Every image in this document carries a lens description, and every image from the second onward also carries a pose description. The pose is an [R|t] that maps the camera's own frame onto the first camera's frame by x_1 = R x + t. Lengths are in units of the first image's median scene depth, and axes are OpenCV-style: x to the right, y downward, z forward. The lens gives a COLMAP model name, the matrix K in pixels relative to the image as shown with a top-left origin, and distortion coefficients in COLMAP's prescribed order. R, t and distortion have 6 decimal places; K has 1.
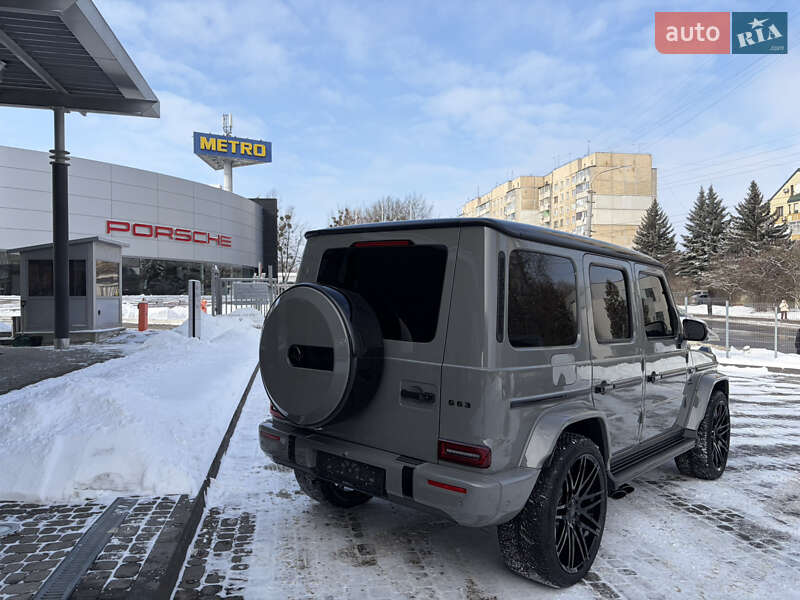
lens RADIAL K [[602.1, 0, 400.2], [0, 602.1, 301.1], [0, 0, 1]] dist [0.060798, -0.063652]
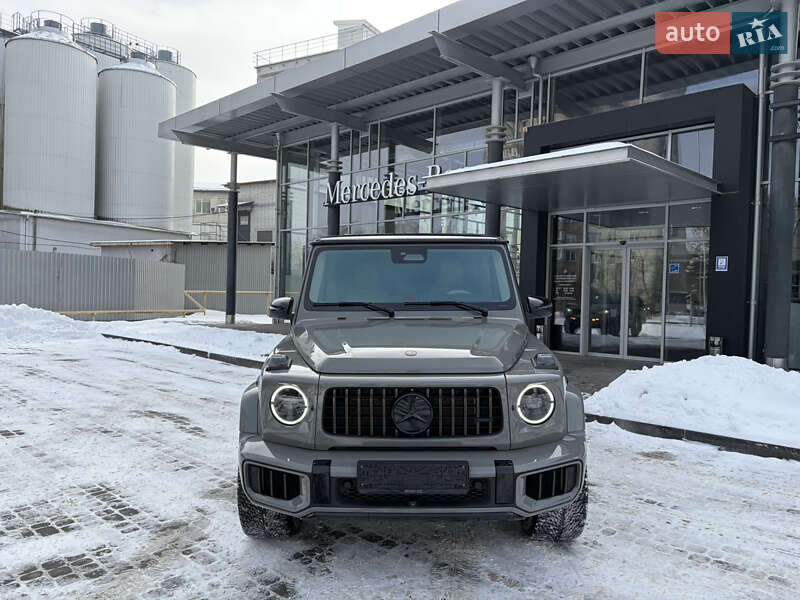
lens RADIAL K [[602.1, 0, 399.0], [0, 602.1, 304.1], [0, 0, 1]] dist [0.060798, -0.063652]
pose [[-0.812608, -0.011778, -0.582692, 0.275886], [-0.025866, 0.999539, 0.015869, 0.006150], [0.582237, 0.027967, -0.812538, 0.575488]]
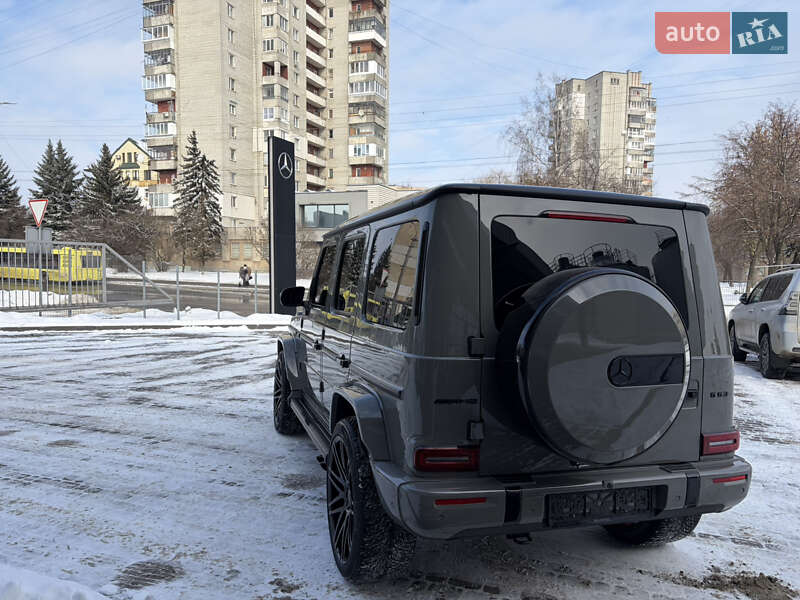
lens RADIAL K [[602.1, 0, 396.4], [0, 602.1, 299.6], [0, 0, 1]] dist [0.060798, -0.063652]
pose [[0.522210, -0.046751, 0.851534, -0.203473], [-0.008183, 0.998176, 0.059821, -0.007901], [-0.852777, -0.038207, 0.520875, 0.187168]]
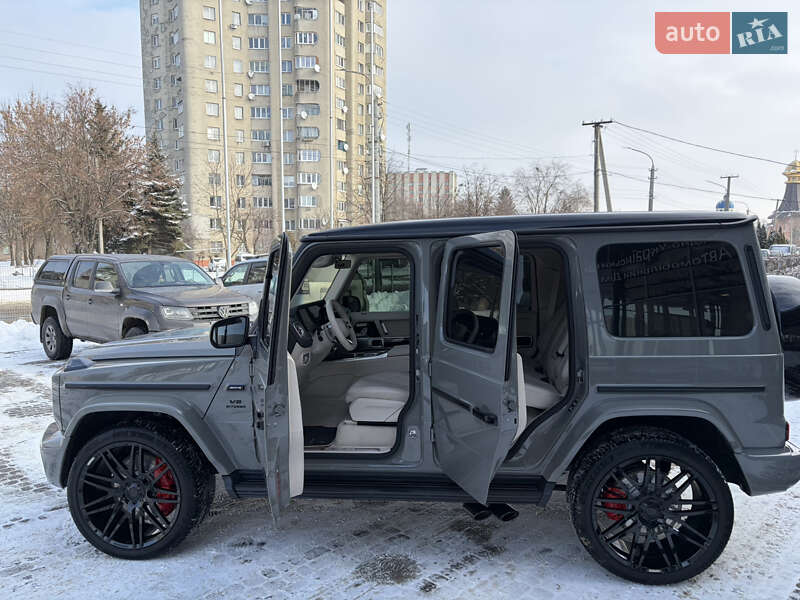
lens RADIAL K [[602.1, 0, 398.5], [0, 602.1, 304.9], [0, 0, 1]] dist [0.060798, -0.063652]
pose [[-0.562494, -0.083099, 0.822615, -0.156007], [-0.002091, 0.995076, 0.099091, -0.020752], [-0.826799, 0.054018, -0.559898, 0.505179]]
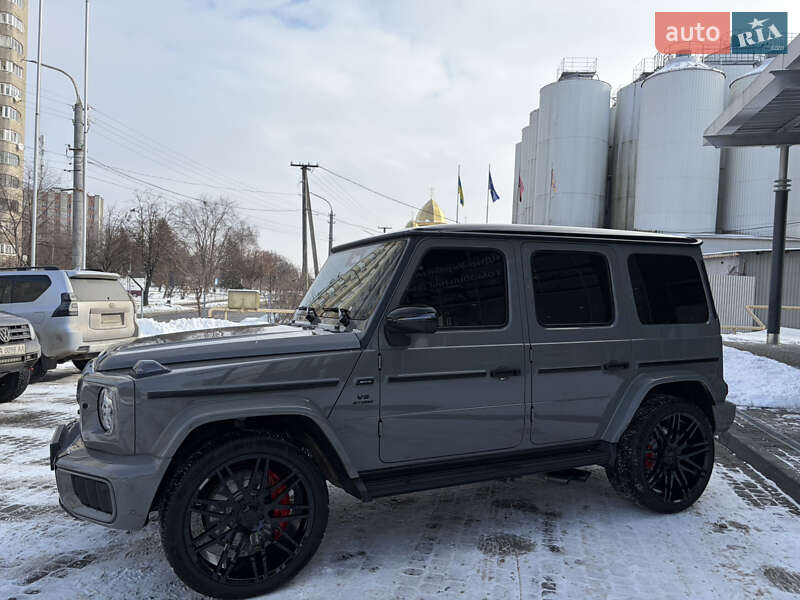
lens RADIAL K [[602.1, 0, 398.3], [0, 602.1, 304.8], [0, 0, 1]] dist [0.060798, -0.063652]
pose [[-0.915126, -0.043929, 0.400768, -0.026359], [-0.036219, 0.998985, 0.026797, 0.000336], [-0.401539, 0.010007, -0.915787, 0.626557]]
